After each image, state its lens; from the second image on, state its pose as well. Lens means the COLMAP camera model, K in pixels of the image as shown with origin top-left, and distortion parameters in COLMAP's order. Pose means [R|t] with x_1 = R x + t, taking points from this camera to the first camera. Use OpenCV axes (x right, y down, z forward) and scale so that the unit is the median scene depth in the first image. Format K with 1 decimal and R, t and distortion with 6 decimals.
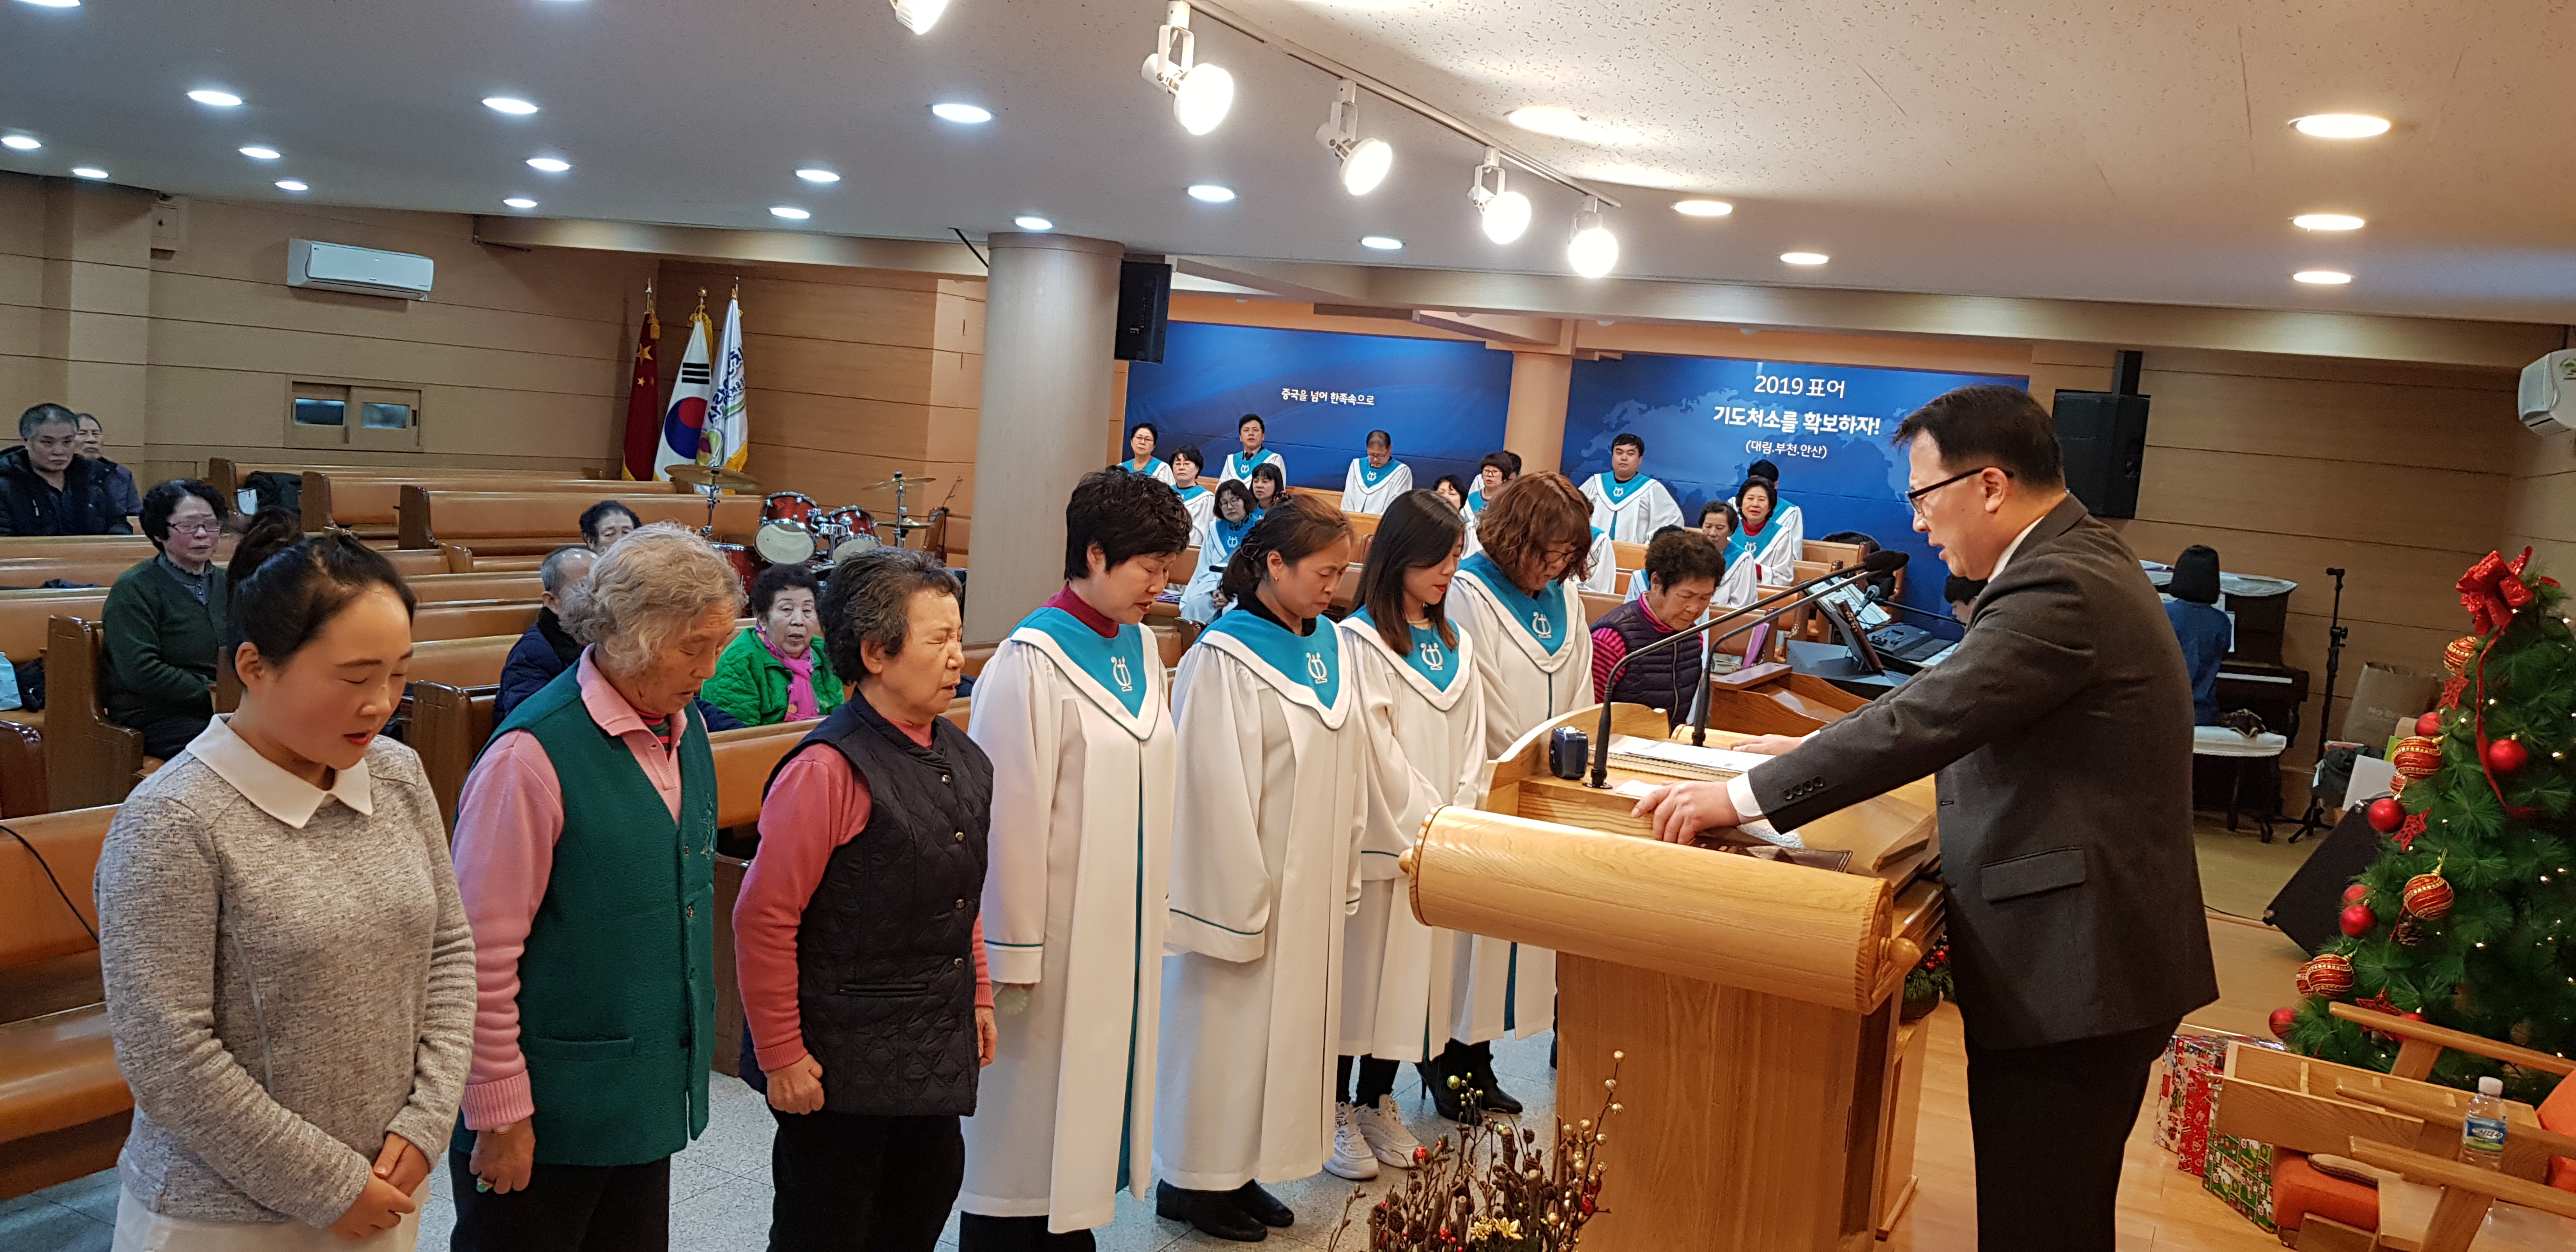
lens RADIAL K [[2091.6, 0, 1279.2], [0, 2091.6, 635.0], [0, 0, 1]] dist [0.082688, -0.125242]
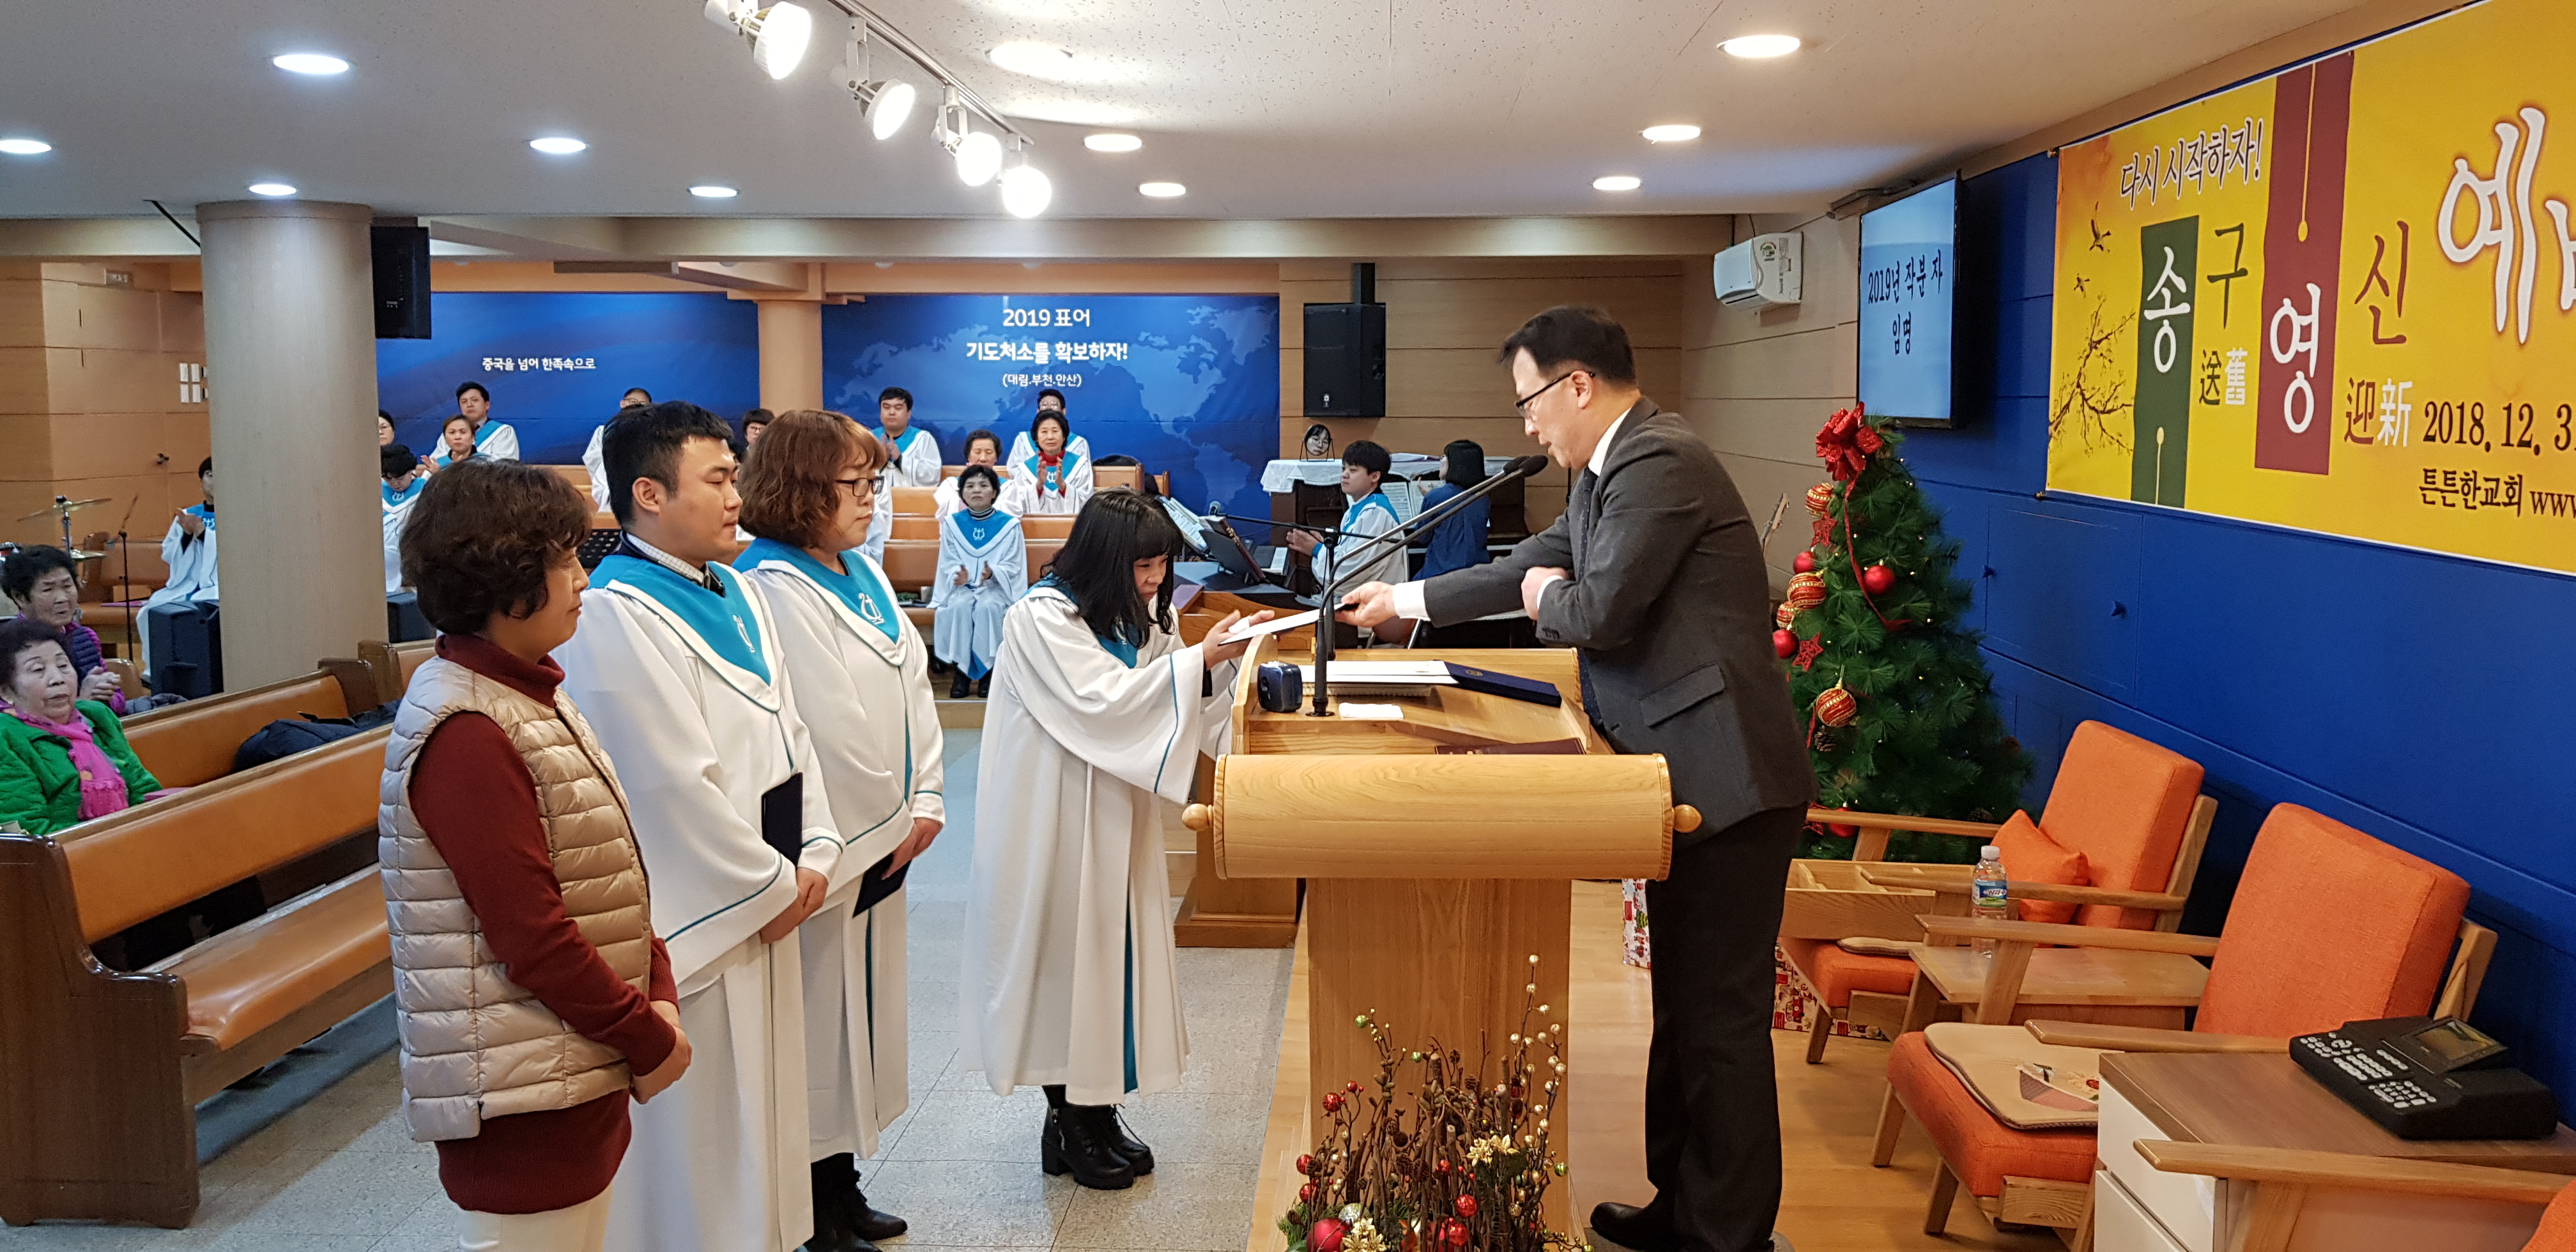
lens RADIAL K [[2091.6, 0, 1343.2], [0, 2091.6, 612.9], [0, 0, 1]] dist [0.082688, -0.125242]
pose [[0.905743, -0.131742, 0.402833, -0.092253], [0.124144, 0.991241, 0.045046, -0.008030], [-0.405239, 0.009209, 0.914164, 0.026604]]
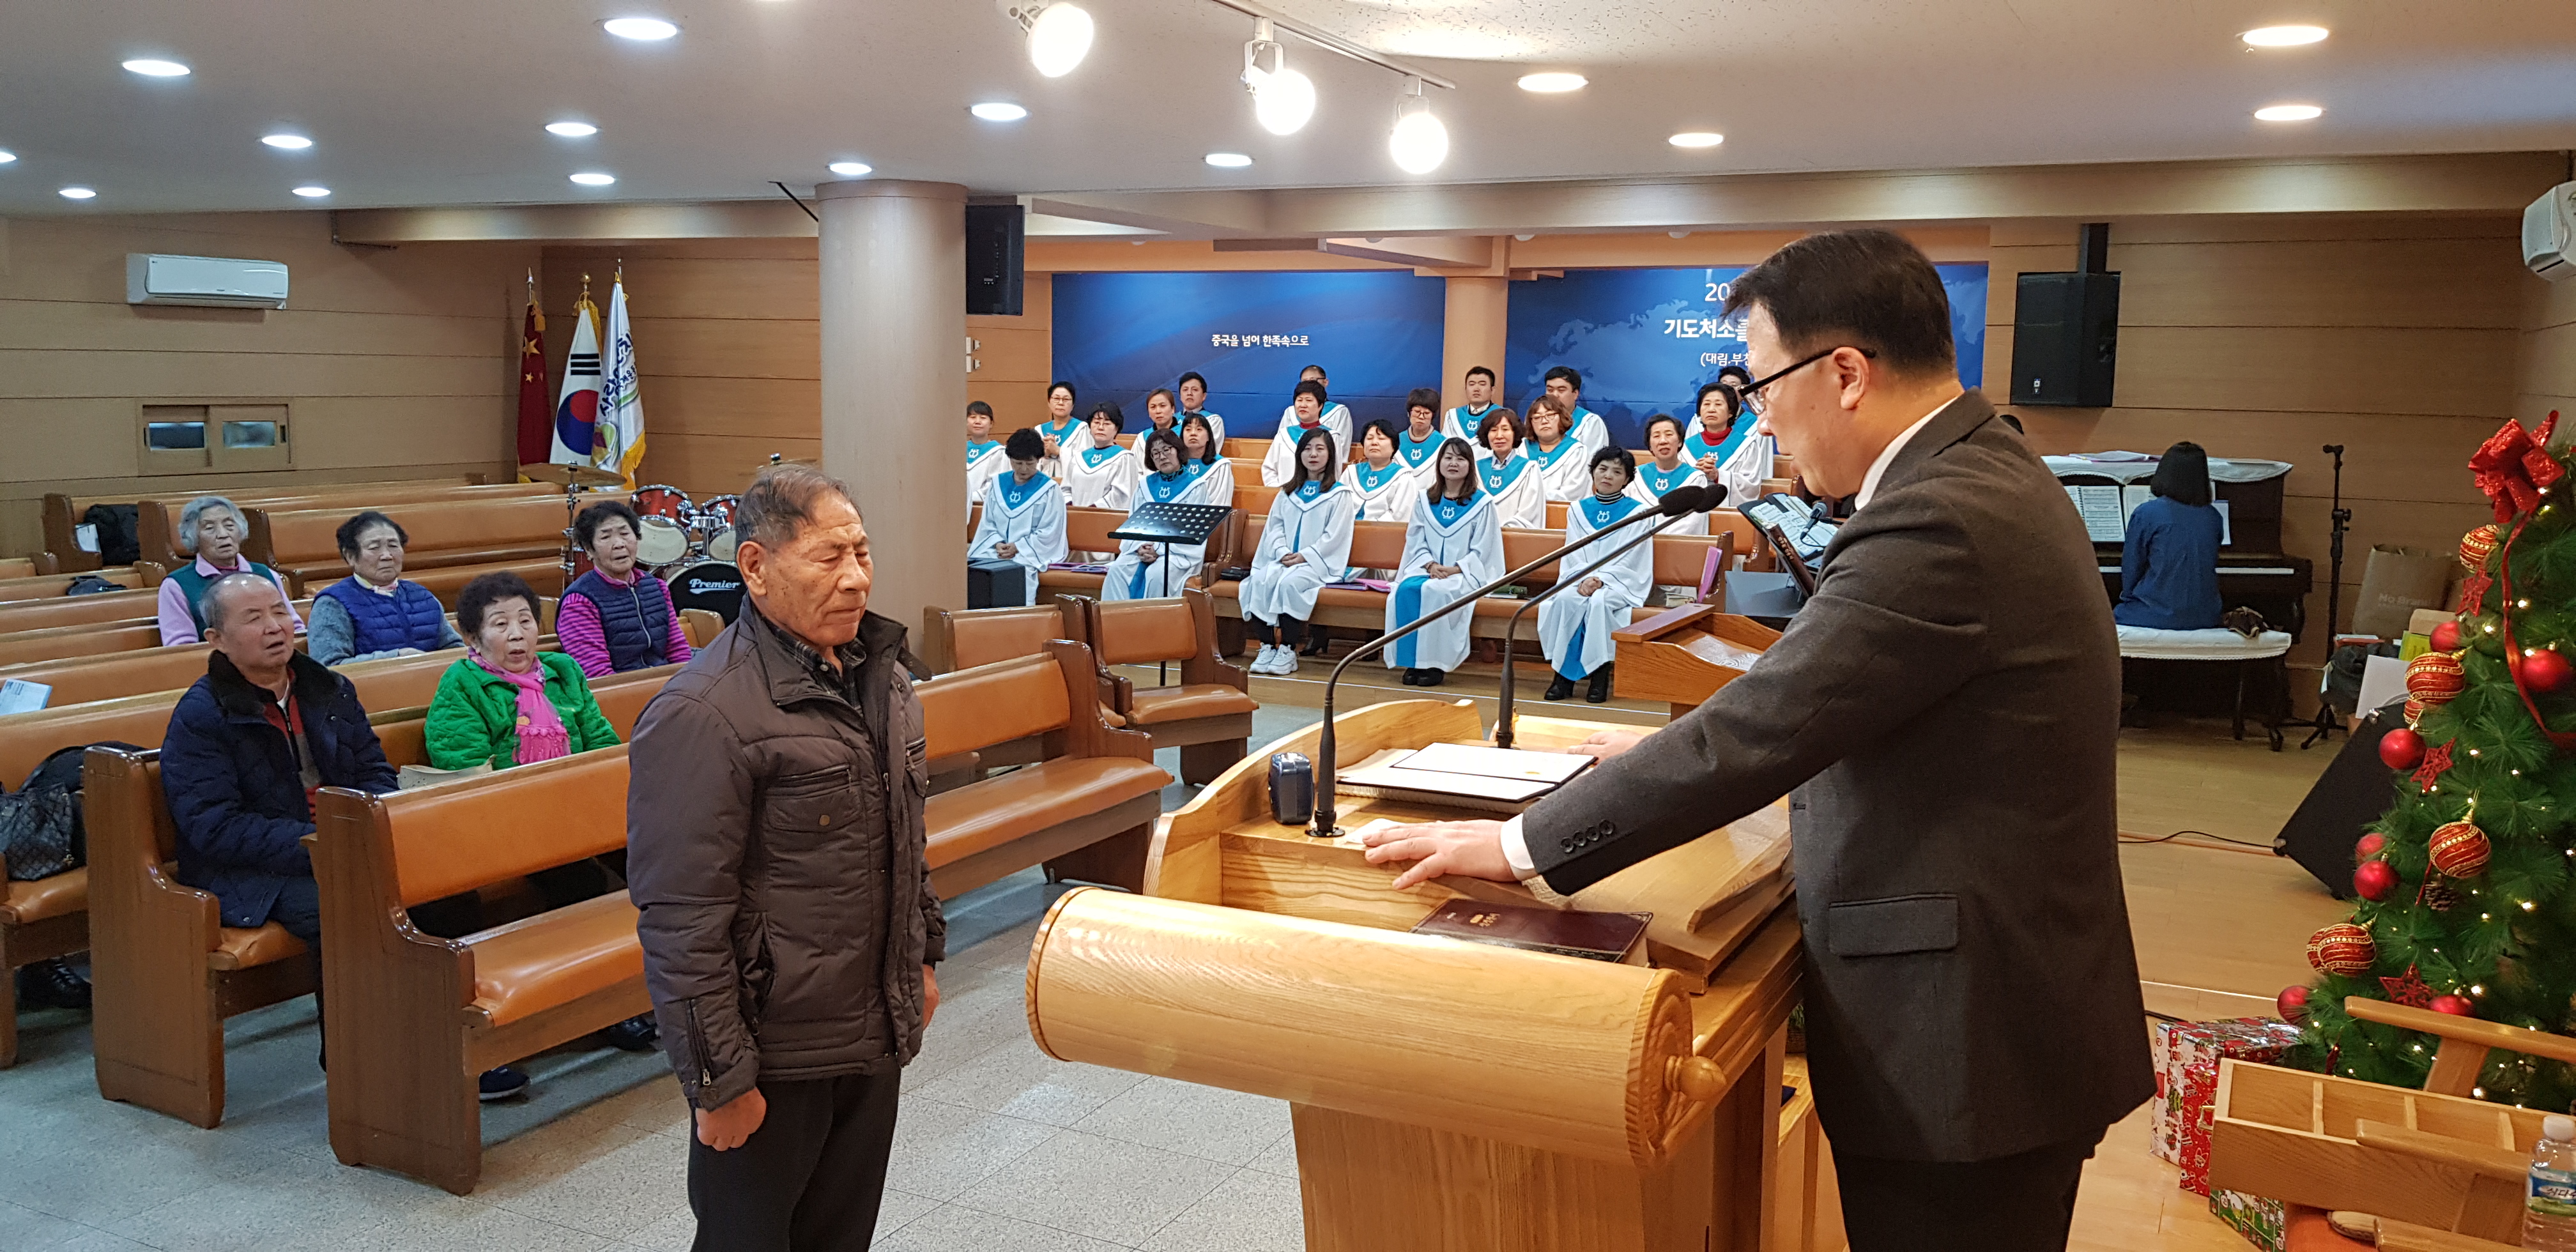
lens RADIAL K [[2091.6, 0, 1269.9], [0, 2091.6, 612.3], [0, 0, 1]] dist [0.082688, -0.125242]
pose [[0.997293, -0.072924, -0.009441, 0.056145], [0.073045, 0.997241, 0.013231, -0.006362], [0.008450, -0.013885, 0.999868, 0.102351]]
